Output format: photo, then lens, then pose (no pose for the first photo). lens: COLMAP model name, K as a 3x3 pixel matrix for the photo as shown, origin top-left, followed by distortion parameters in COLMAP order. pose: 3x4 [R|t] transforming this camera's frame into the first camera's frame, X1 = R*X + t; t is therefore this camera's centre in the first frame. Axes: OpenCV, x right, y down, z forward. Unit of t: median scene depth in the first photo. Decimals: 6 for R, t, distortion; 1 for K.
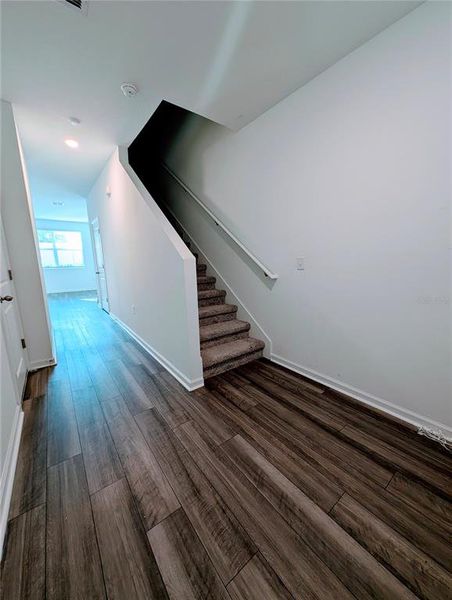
lens RADIAL K [[225.5, 0, 226.0], [0, 225.5, 300.0], [0, 0, 1]] dist [0.009513, -0.006204]
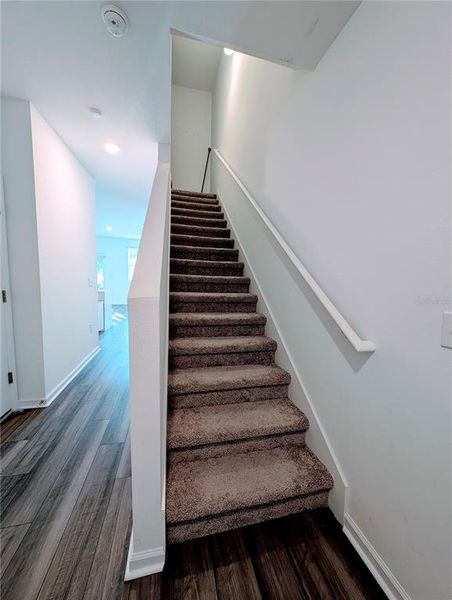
lens RADIAL K [[225.5, 0, 226.0], [0, 225.5, 300.0], [0, 0, 1]] dist [0.009513, -0.006204]
pose [[0.911725, 0.086990, -0.401485, 0.129601], [-0.117108, 0.991807, -0.051043, -0.130187], [0.393755, 0.093554, 0.914442, 0.472217]]
